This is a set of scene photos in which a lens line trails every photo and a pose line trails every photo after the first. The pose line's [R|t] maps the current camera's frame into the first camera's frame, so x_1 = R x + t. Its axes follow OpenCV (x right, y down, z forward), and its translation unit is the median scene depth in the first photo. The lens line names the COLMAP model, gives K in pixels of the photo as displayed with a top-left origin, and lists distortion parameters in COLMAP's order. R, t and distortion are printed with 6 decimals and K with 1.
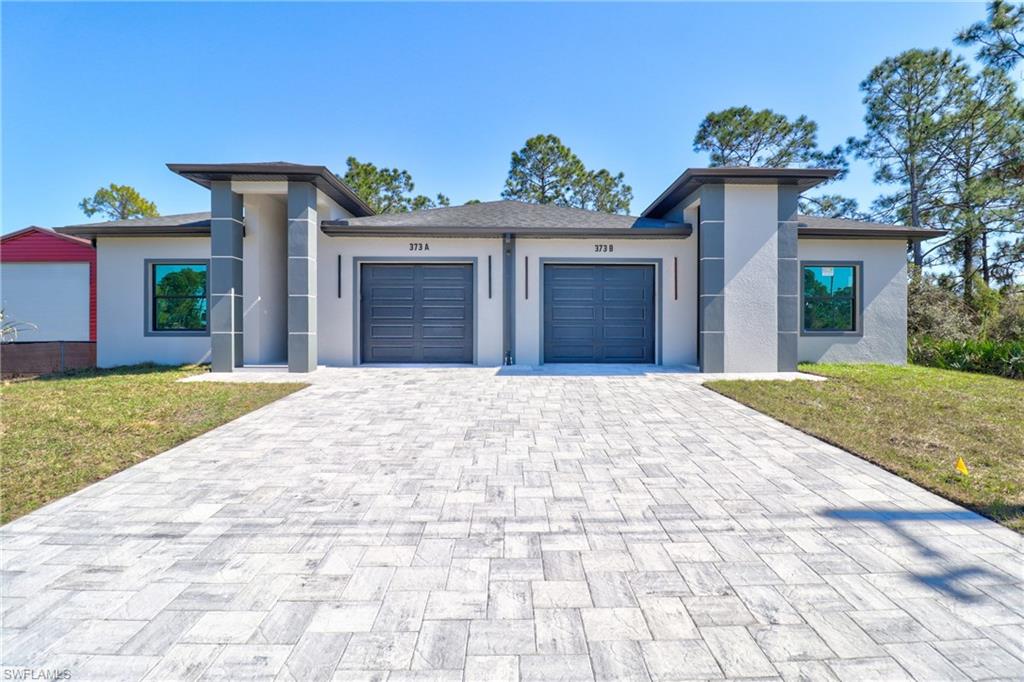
lens RADIAL K [[494.6, 0, 512.0], [0, 494.6, 341.0], [0, 0, 1]] dist [-0.013842, -0.000539]
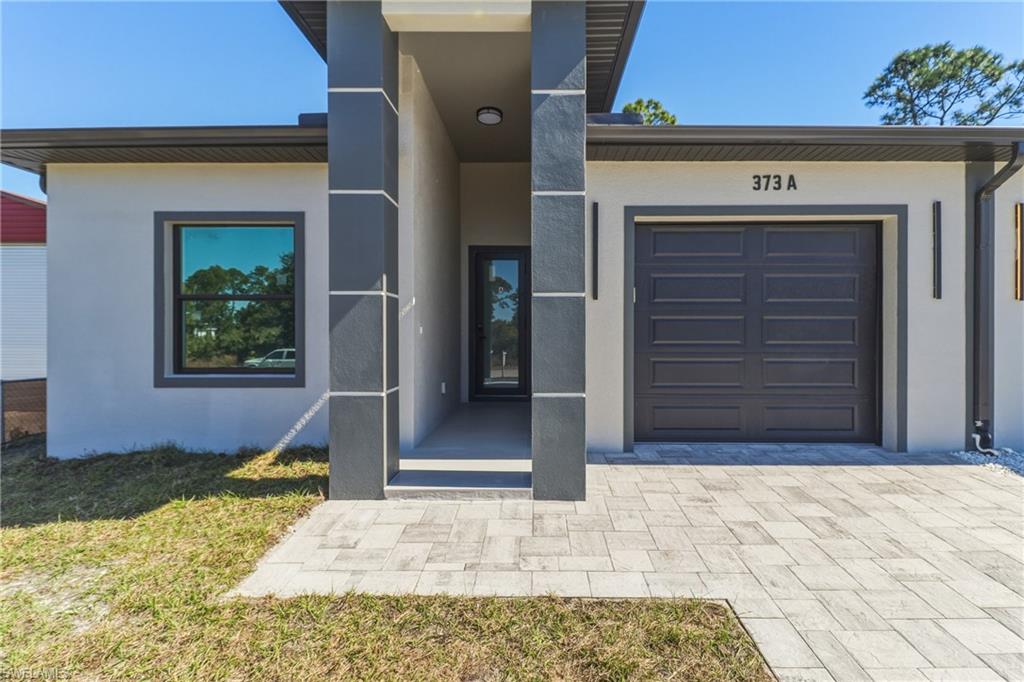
lens RADIAL K [[478.7, 0, 512.0], [0, 478.7, 341.0], [0, 0, 1]] dist [-0.001540, -0.000742]
pose [[0.999656, 0.000559, -0.026219, -0.407072], [-0.000364, 0.999972, 0.007453, -0.052473], [0.026222, -0.007440, 0.999628, 0.564665]]
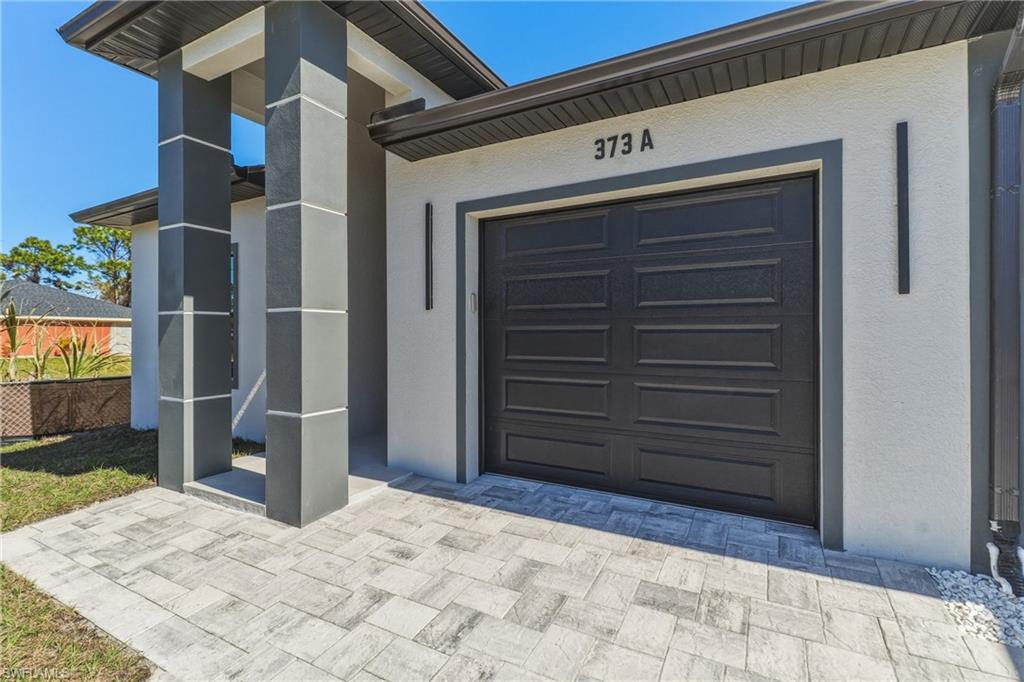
lens RADIAL K [[468.8, 0, 513.1], [0, 468.8, 338.3], [0, 0, 1]] dist [0.001760, -0.000740]
pose [[0.874831, 0.003581, -0.484415, -0.101203], [-0.004299, 0.999991, -0.000371, -0.063194], [0.484409, 0.002407, 0.874838, 0.693559]]
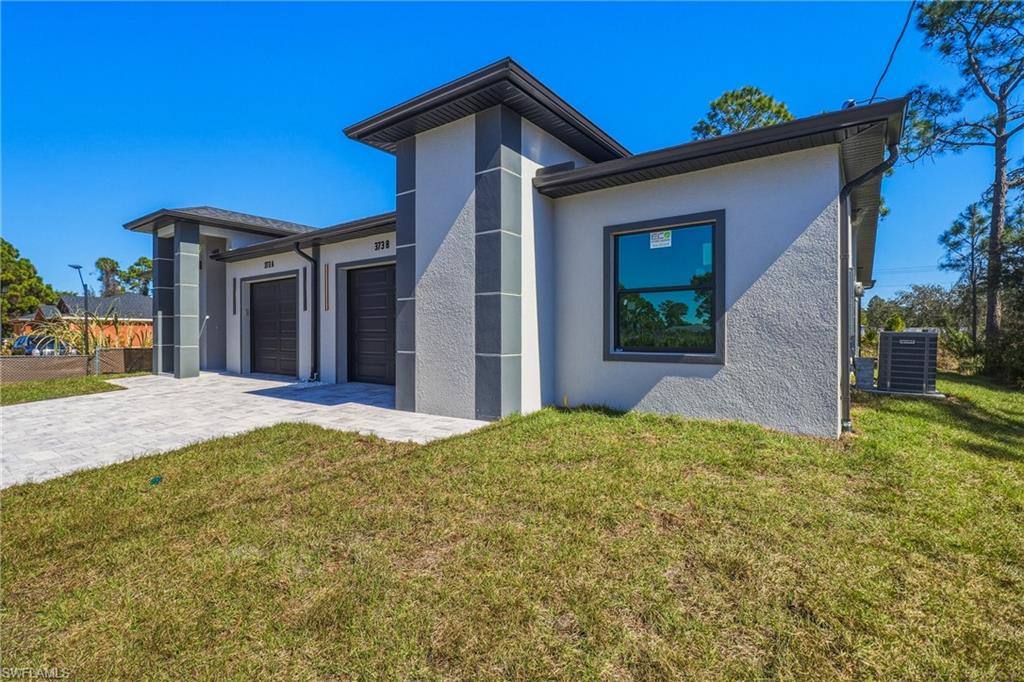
lens RADIAL K [[478.7, 0, 512.0], [0, 478.7, 341.0], [0, 0, 1]] dist [-0.001540, -0.000742]
pose [[0.793840, 0.006227, -0.608095, 0.840631], [-0.008693, 0.999962, -0.001109, -0.030462], [0.608064, 0.006166, 0.793864, 0.502429]]
